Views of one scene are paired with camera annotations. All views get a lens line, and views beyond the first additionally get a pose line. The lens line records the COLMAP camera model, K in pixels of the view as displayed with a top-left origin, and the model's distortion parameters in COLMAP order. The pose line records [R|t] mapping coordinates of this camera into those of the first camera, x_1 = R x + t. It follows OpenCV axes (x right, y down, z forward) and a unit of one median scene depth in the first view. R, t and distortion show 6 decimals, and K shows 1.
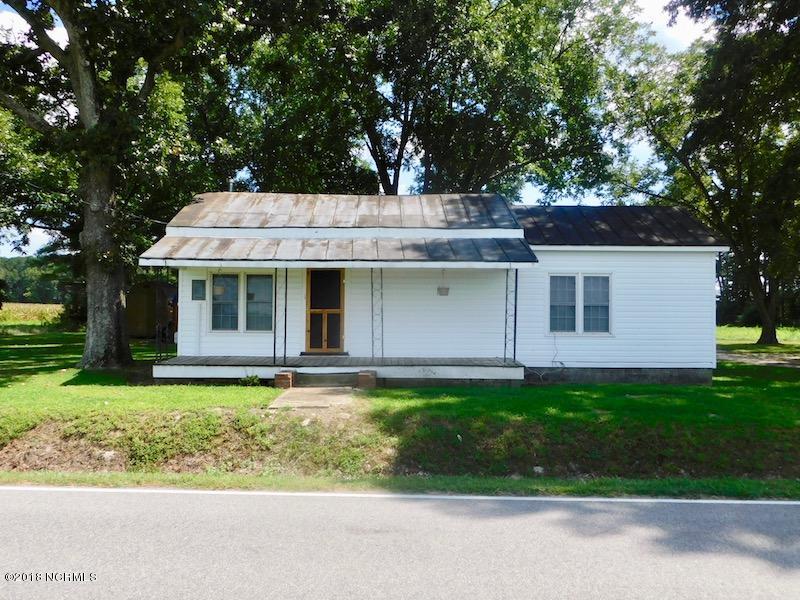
lens RADIAL K [[694.8, 0, 401.4], [0, 694.8, 303.8], [0, 0, 1]] dist [0.001915, -0.020411]
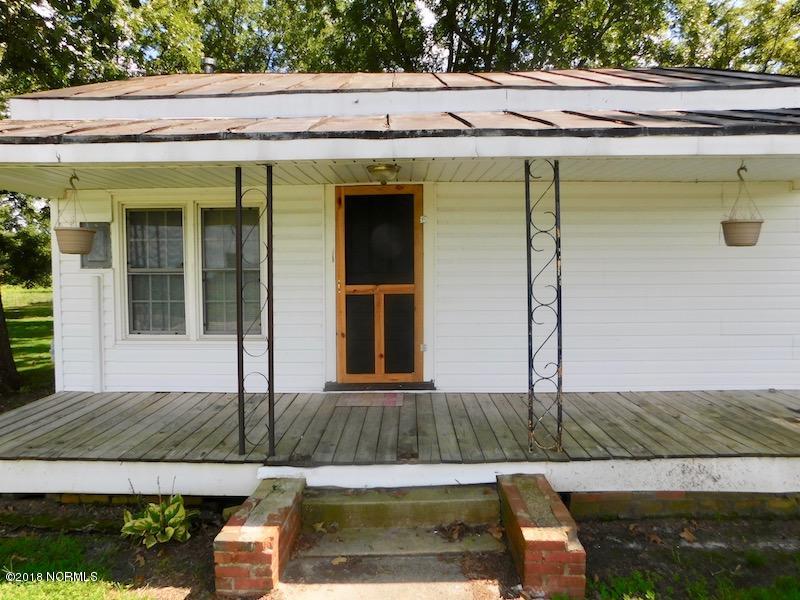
lens RADIAL K [[524.8, 0, 404.8], [0, 524.8, 301.3], [0, 0, 1]] dist [-0.036368, 0.005290]
pose [[0.999597, -0.010584, -0.026337, -0.085224], [0.012261, 0.997850, 0.064377, -0.002792], [0.025599, -0.064674, 0.997578, 0.670480]]
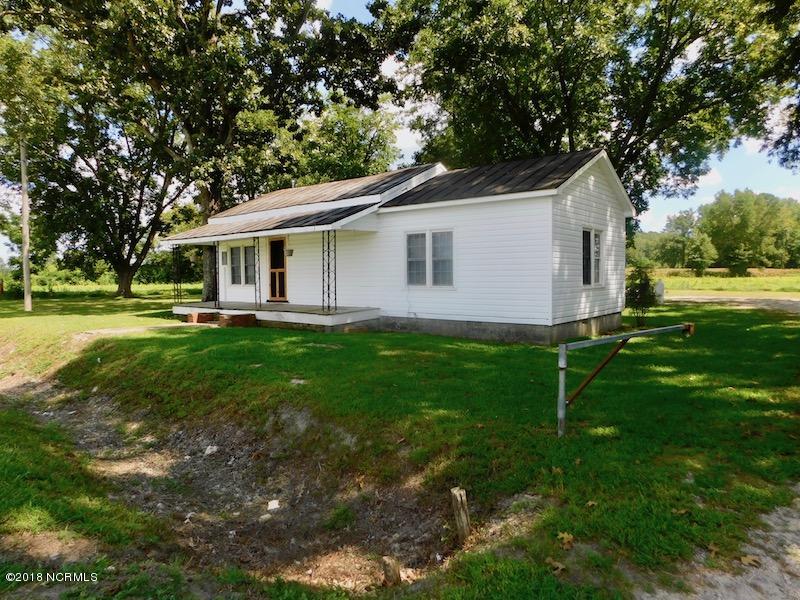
lens RADIAL K [[524.8, 0, 396.1], [0, 524.8, 298.9], [0, 0, 1]] dist [-0.036368, 0.005290]
pose [[0.767134, 0.014992, -0.641311, 0.735032], [0.022077, 0.998518, 0.049750, 0.020244], [0.641106, -0.052323, 0.765666, 0.353313]]
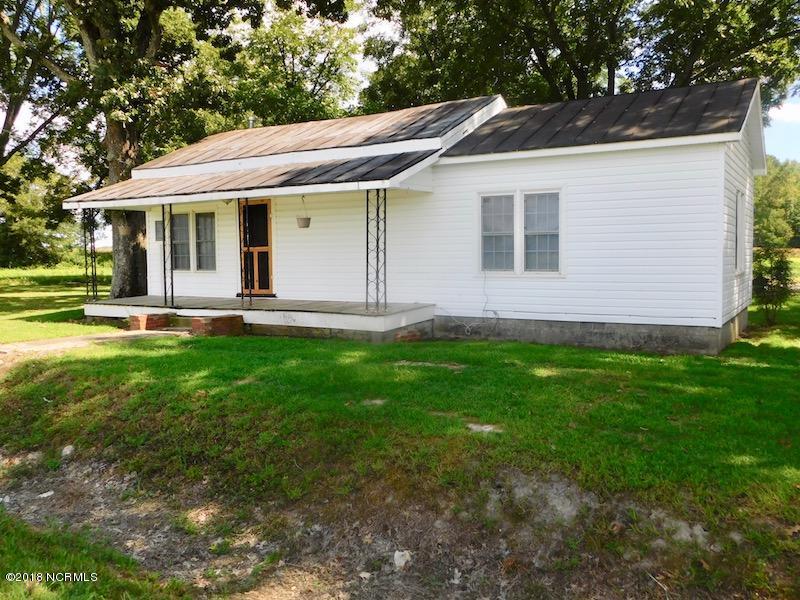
lens RADIAL K [[694.8, 0, 402.7], [0, 694.8, 298.5], [0, 0, 1]] dist [0.001915, -0.020411]
pose [[0.858059, 0.016824, -0.513275, 0.530461], [0.021328, 0.997434, 0.068348, 0.016809], [0.513108, -0.069594, 0.855498, 0.307202]]
